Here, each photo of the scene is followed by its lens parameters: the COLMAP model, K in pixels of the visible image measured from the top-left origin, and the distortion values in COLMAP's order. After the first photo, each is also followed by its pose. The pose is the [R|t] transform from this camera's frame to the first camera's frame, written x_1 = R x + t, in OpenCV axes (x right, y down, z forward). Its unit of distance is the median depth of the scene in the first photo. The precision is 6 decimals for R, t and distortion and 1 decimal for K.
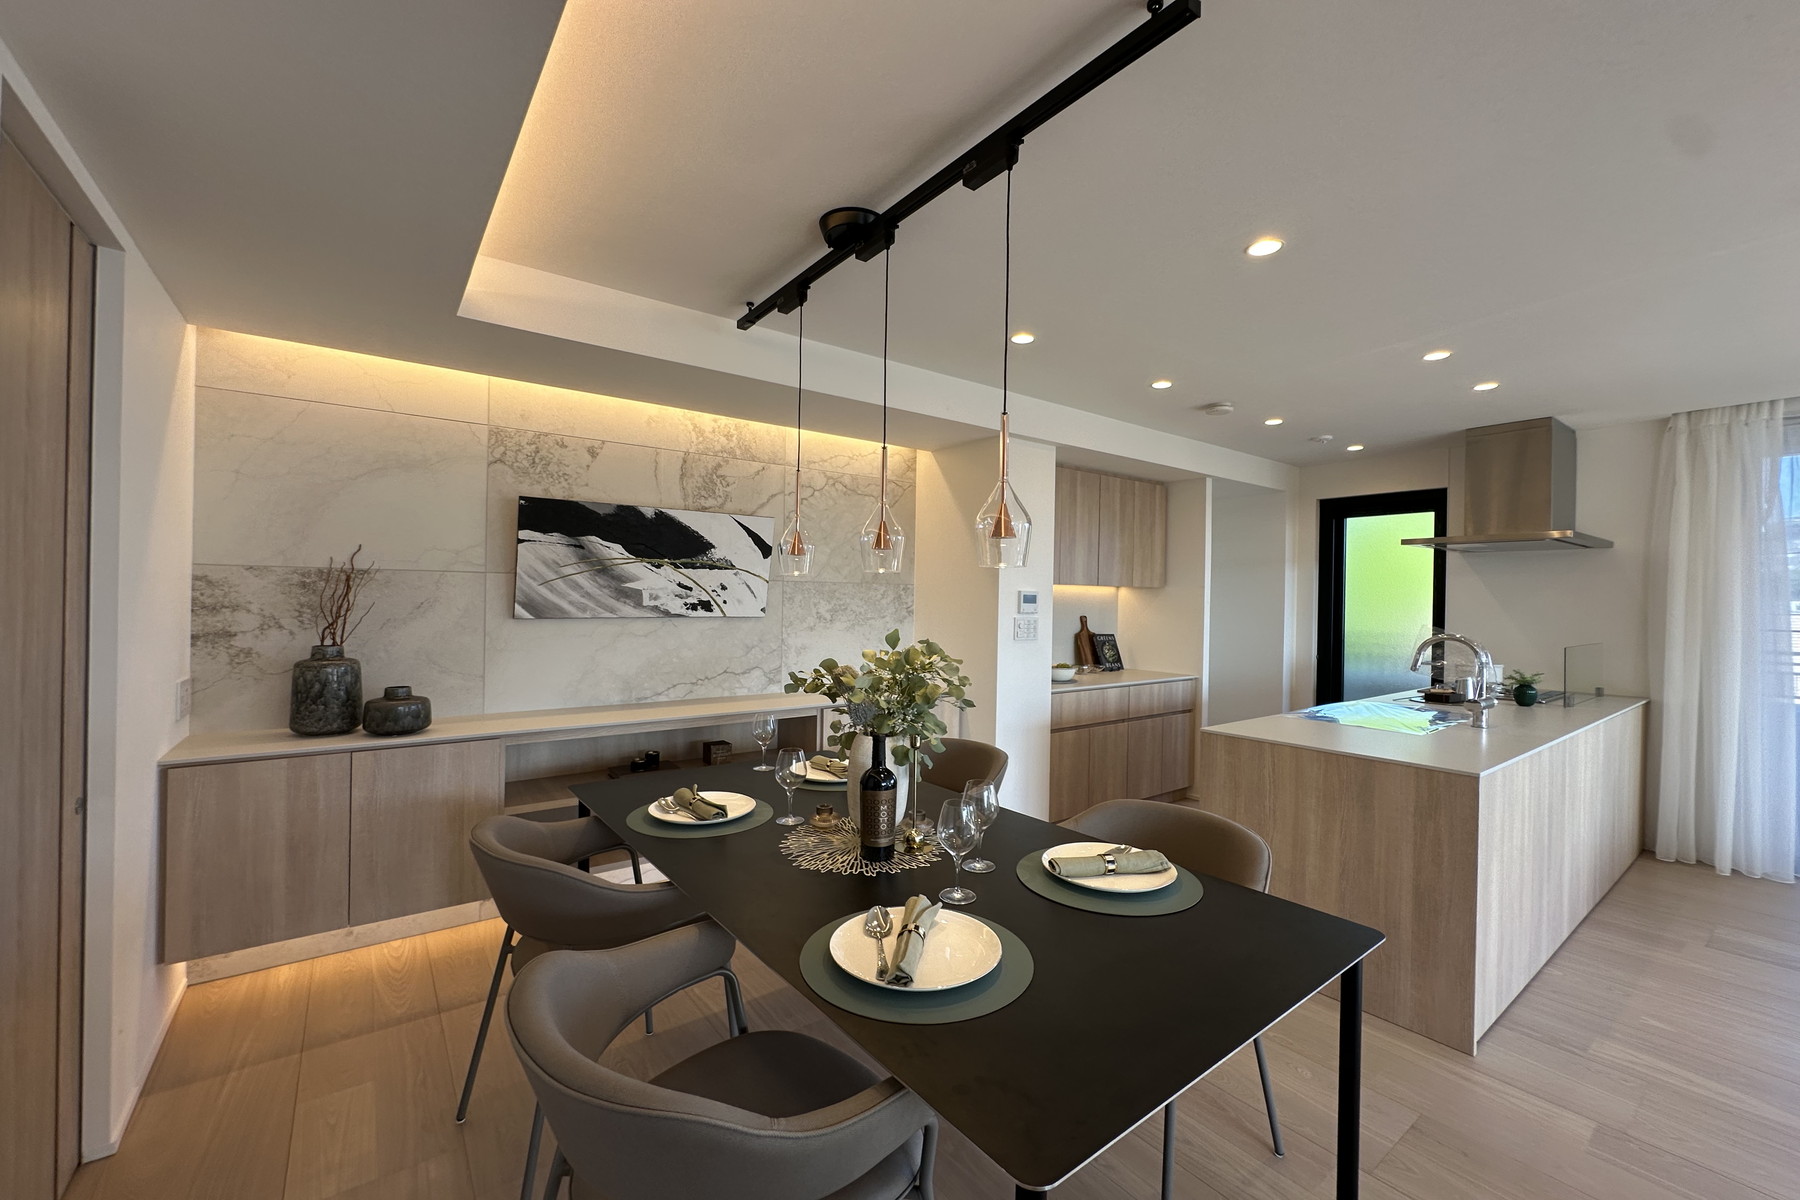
lens RADIAL K [[713.3, 0, 898.4], [0, 713.3, 604.9], [0, 0, 1]] dist [-0.007131, 0.000587]
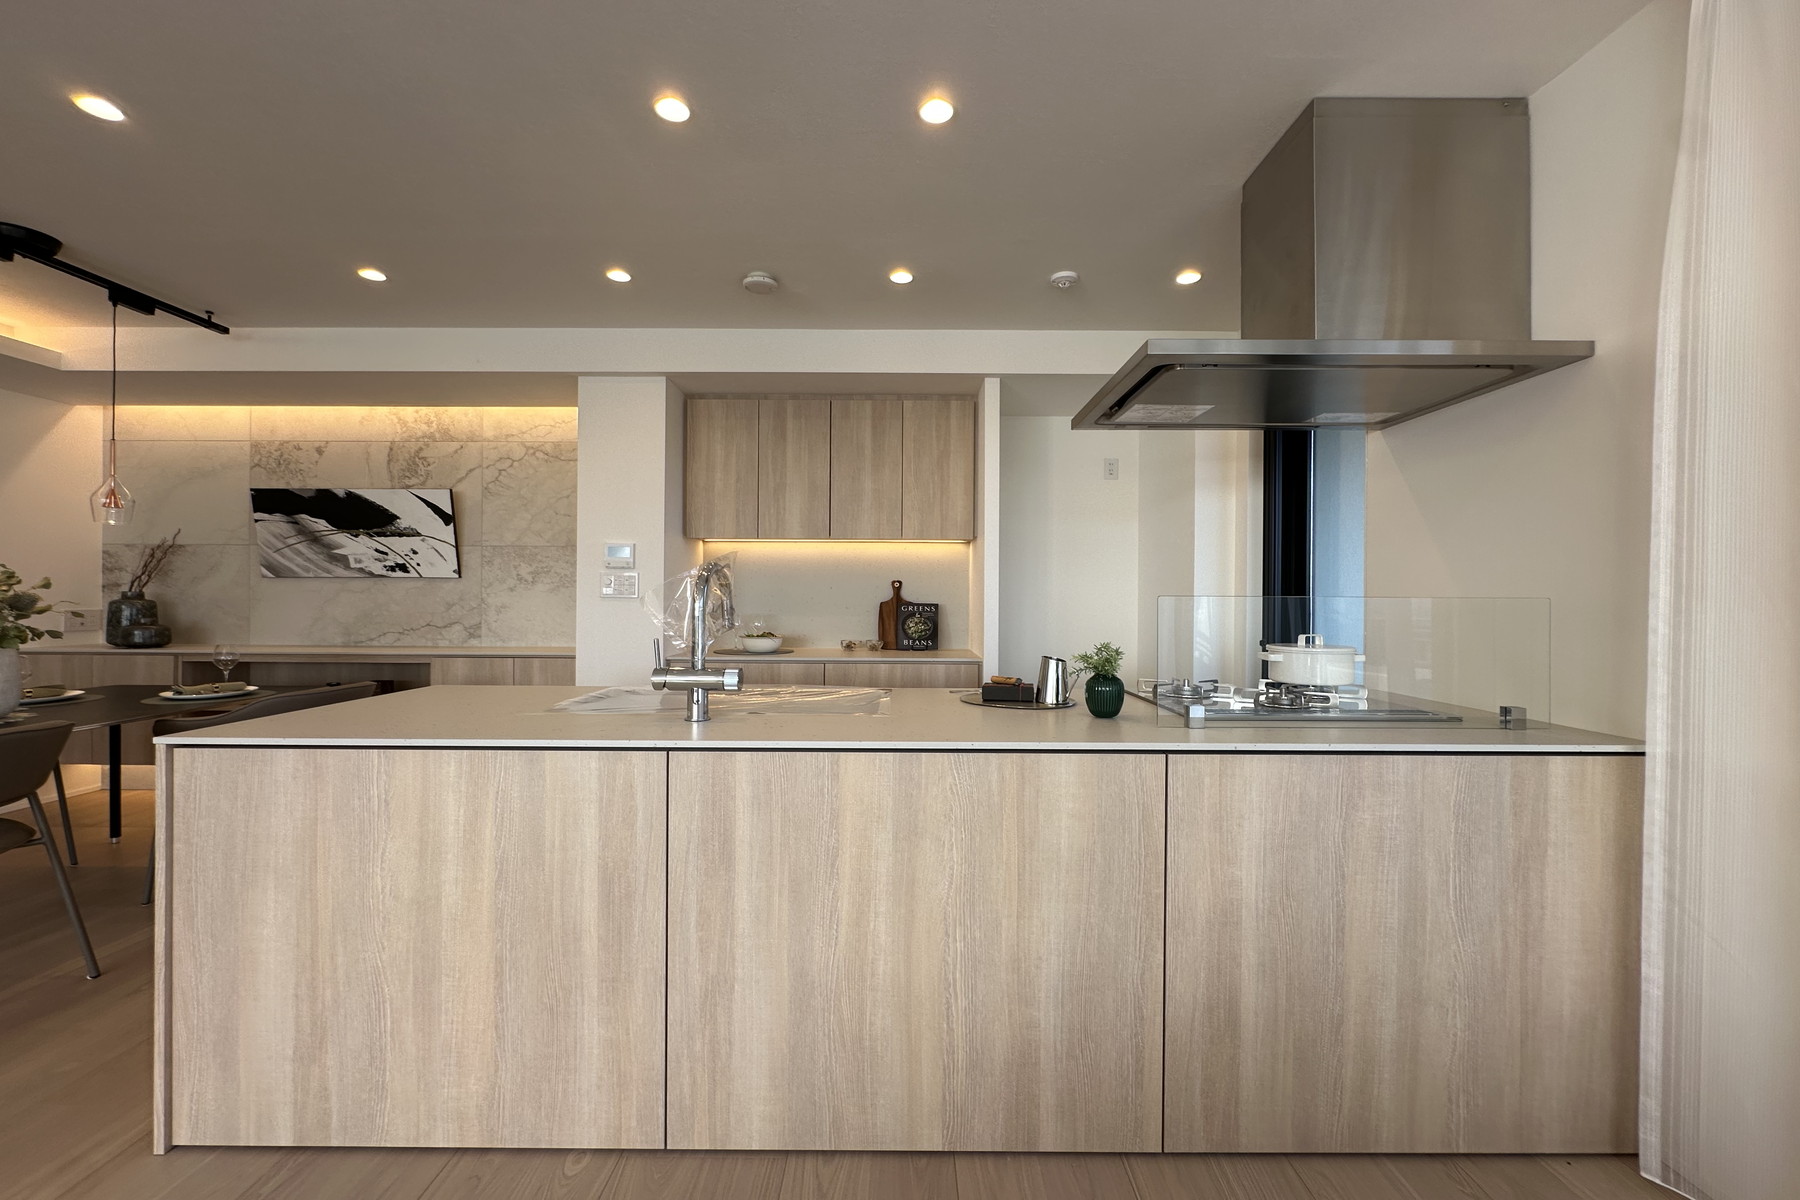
lens RADIAL K [[713.3, 0, 898.4], [0, 713.3, 604.9], [0, 0, 1]] dist [-0.007131, 0.000587]
pose [[0.802820, -0.002862, -0.596214, 1.108118], [0.000091, 0.999989, -0.004676, 0.069091], [0.596221, 0.003700, 0.802812, 0.540711]]
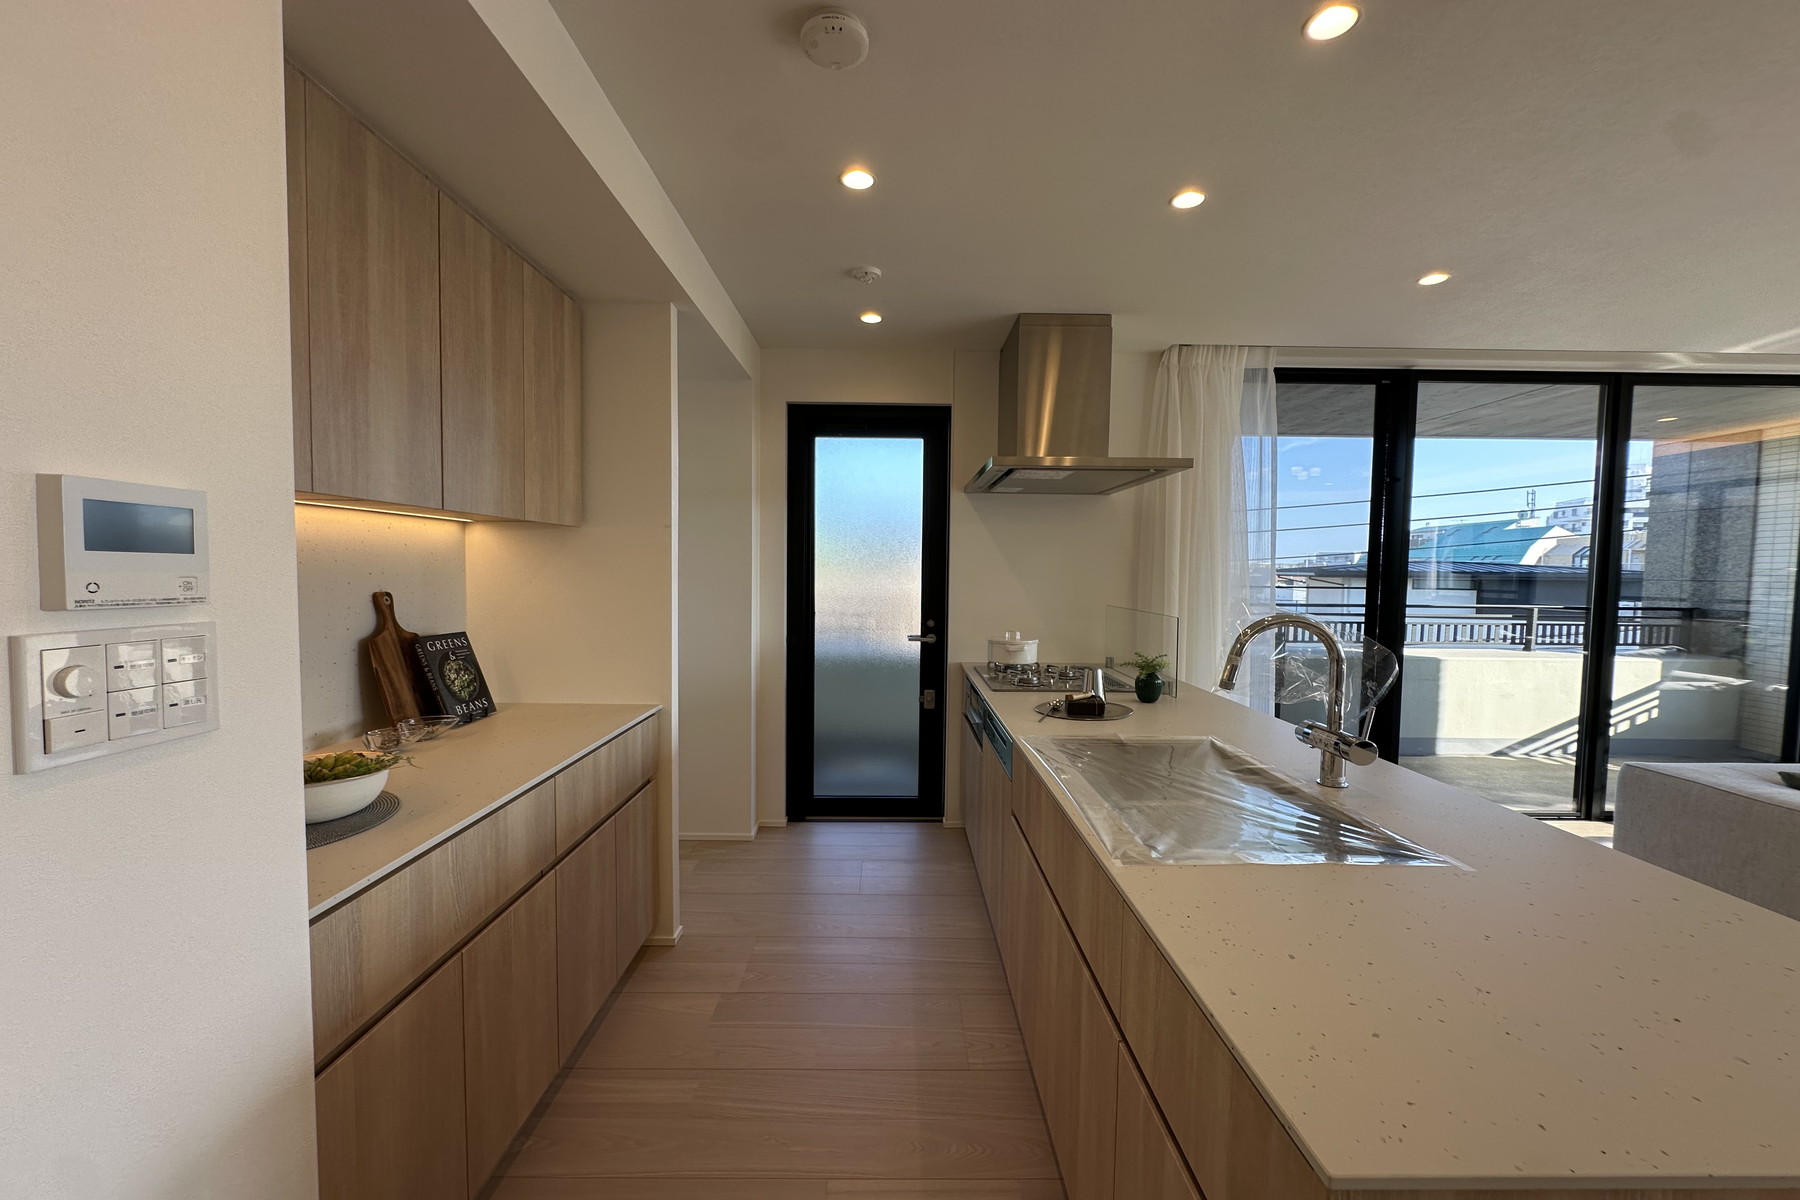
lens RADIAL K [[713.3, 0, 898.4], [0, 713.3, 604.9], [0, 0, 1]] dist [-0.007131, 0.000587]
pose [[0.587638, -0.050320, 0.807558, 0.167323], [0.005388, 0.998286, 0.058283, 0.001434], [-0.809106, -0.029898, 0.586901, 0.817267]]
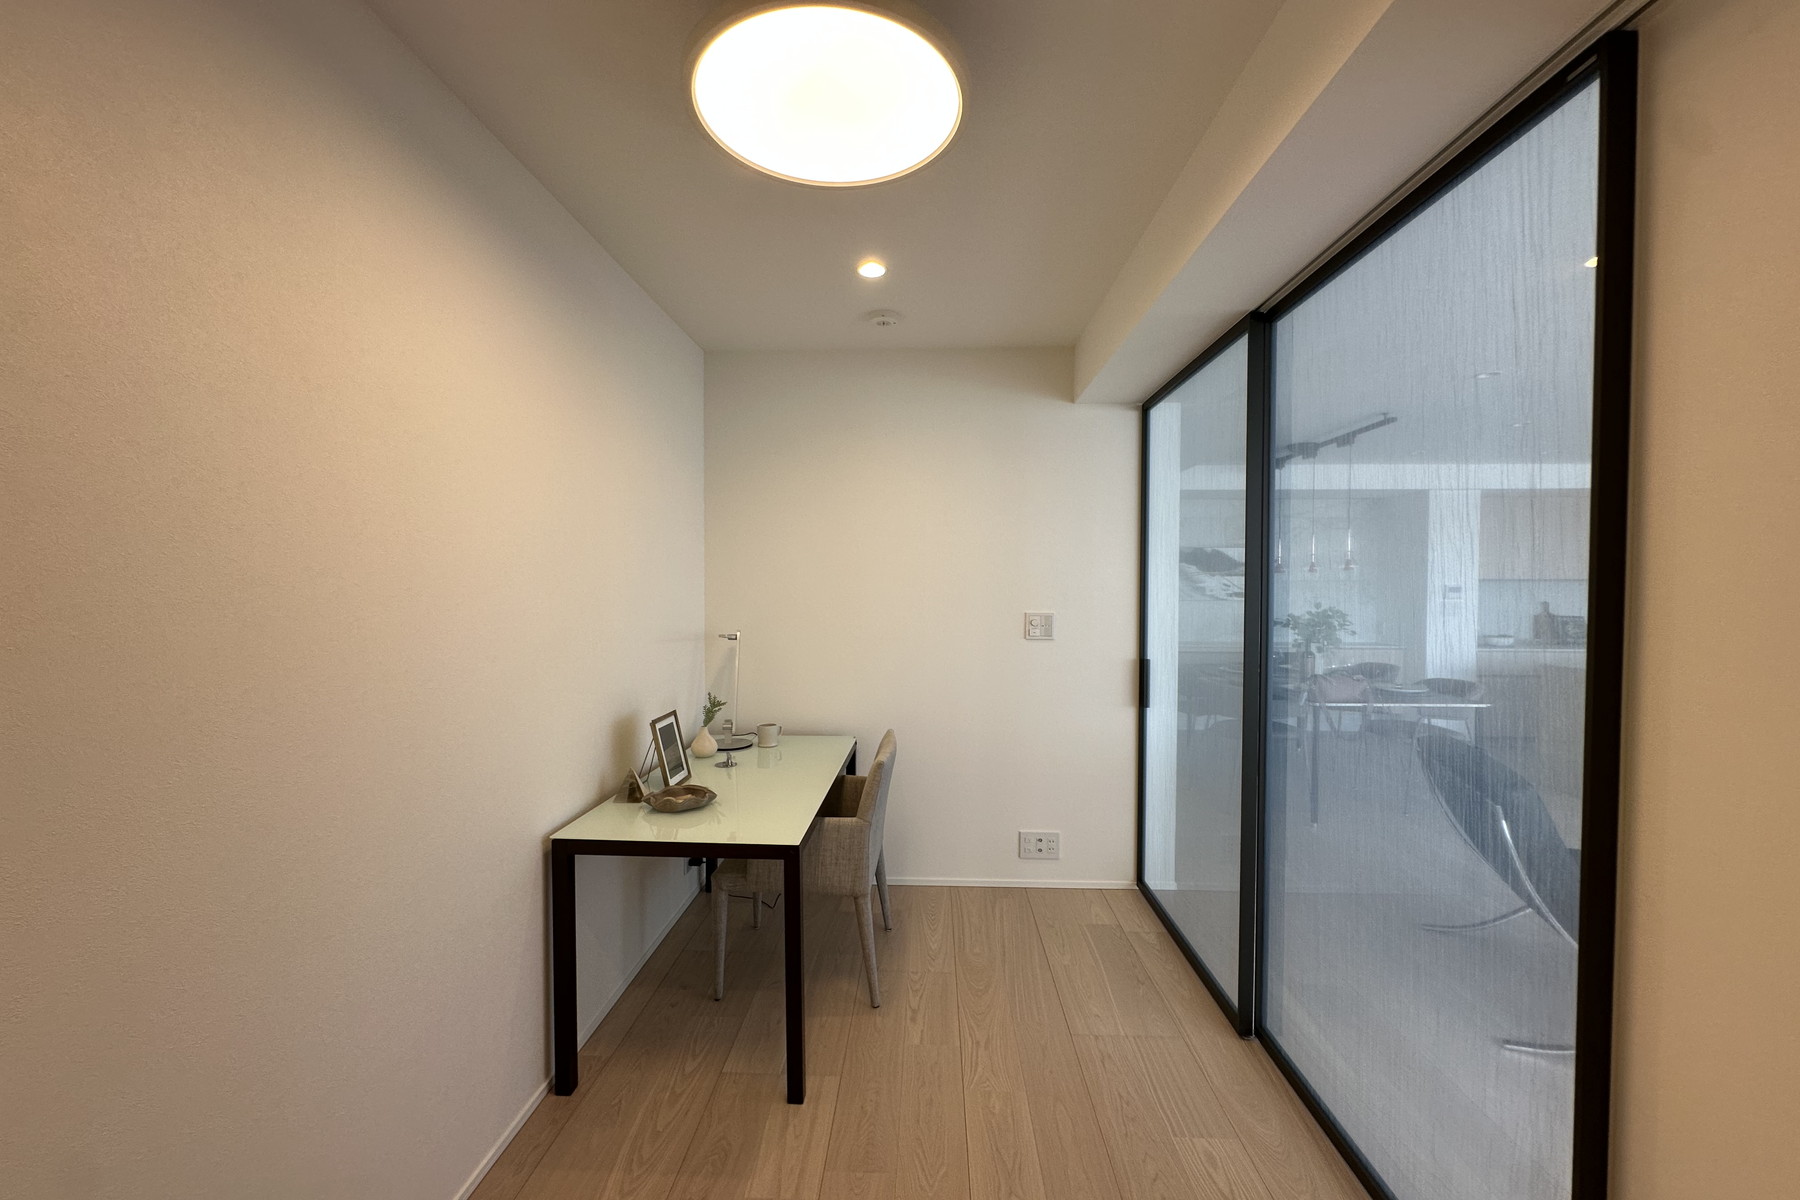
lens RADIAL K [[713.3, 0, 898.4], [0, 713.3, 604.9], [0, 0, 1]] dist [-0.007131, 0.000587]
pose [[0.767701, 0.003251, -0.640800, 0.274761], [0.001546, 0.999975, 0.006925, 0.014835], [0.640806, -0.006307, 0.767677, -1.123182]]
